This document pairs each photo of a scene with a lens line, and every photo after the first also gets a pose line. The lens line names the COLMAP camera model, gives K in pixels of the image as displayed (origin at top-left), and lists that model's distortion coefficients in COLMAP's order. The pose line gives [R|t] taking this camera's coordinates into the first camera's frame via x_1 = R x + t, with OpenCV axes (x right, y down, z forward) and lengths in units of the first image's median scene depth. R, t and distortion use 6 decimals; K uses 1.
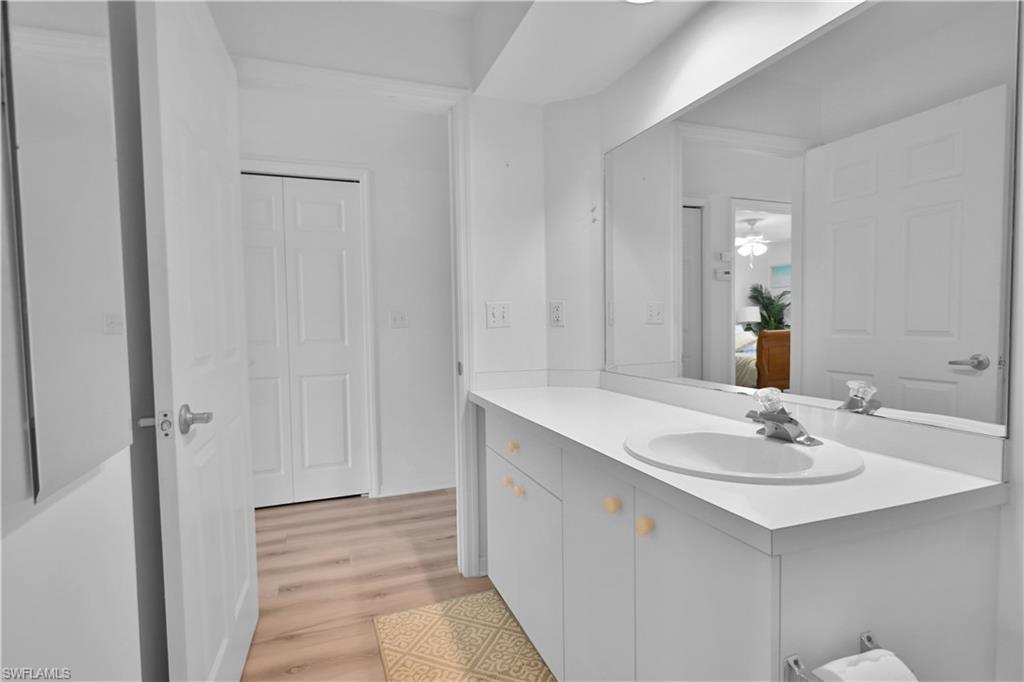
lens RADIAL K [[506.0, 0, 512.0], [0, 506.0, 341.0], [0, 0, 1]] dist [-0.000397, 0.000226]
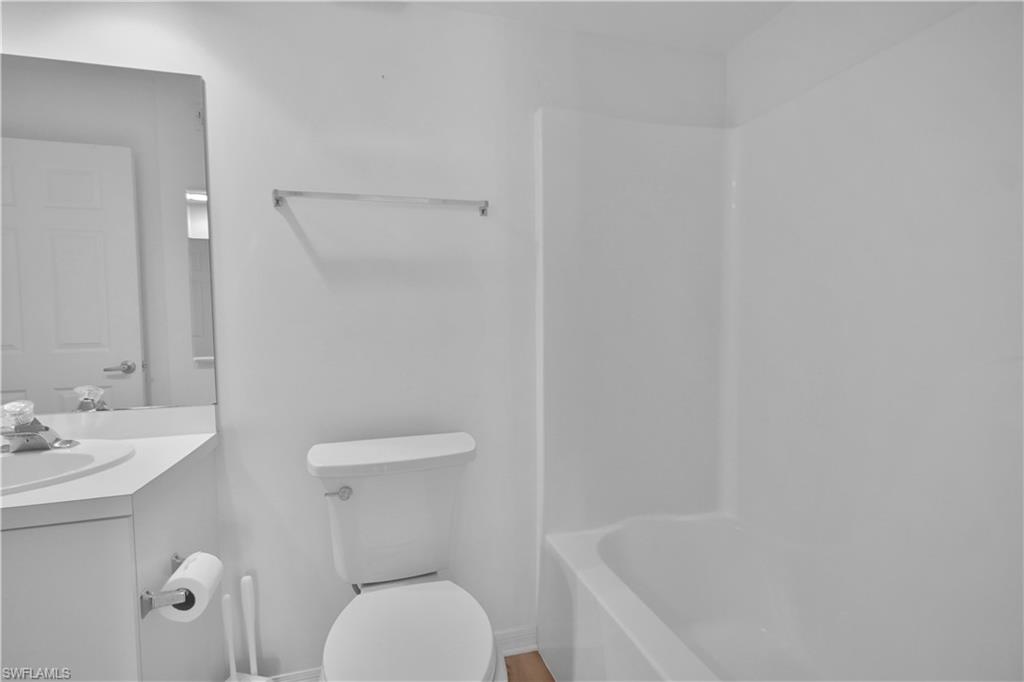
lens RADIAL K [[506.0, 0, 512.0], [0, 506.0, 341.0], [0, 0, 1]] dist [-0.000397, 0.000226]
pose [[0.071930, -0.026723, 0.997052, -0.225937], [0.058844, 0.998014, 0.022504, 0.005602], [-0.995672, 0.057052, 0.073360, -0.021258]]
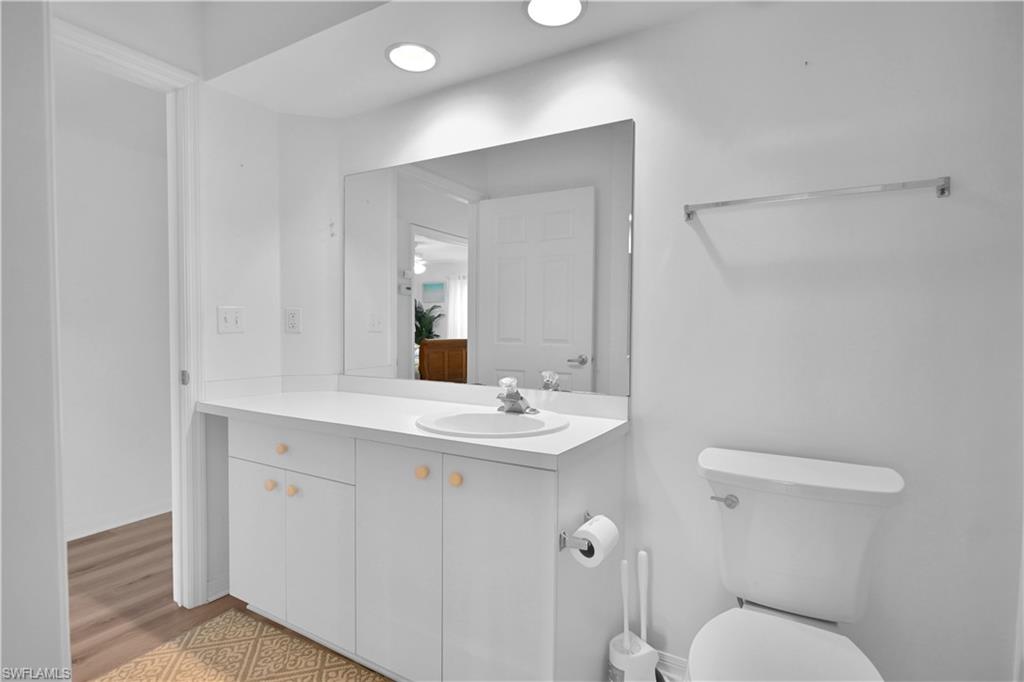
lens RADIAL K [[506.0, 0, 512.0], [0, 506.0, 341.0], [0, 0, 1]] dist [-0.000397, 0.000226]
pose [[0.776056, 0.004762, 0.630647, -0.224068], [0.005979, 0.999871, -0.014908, 0.005805], [-0.630636, 0.015341, 0.775927, -0.073141]]
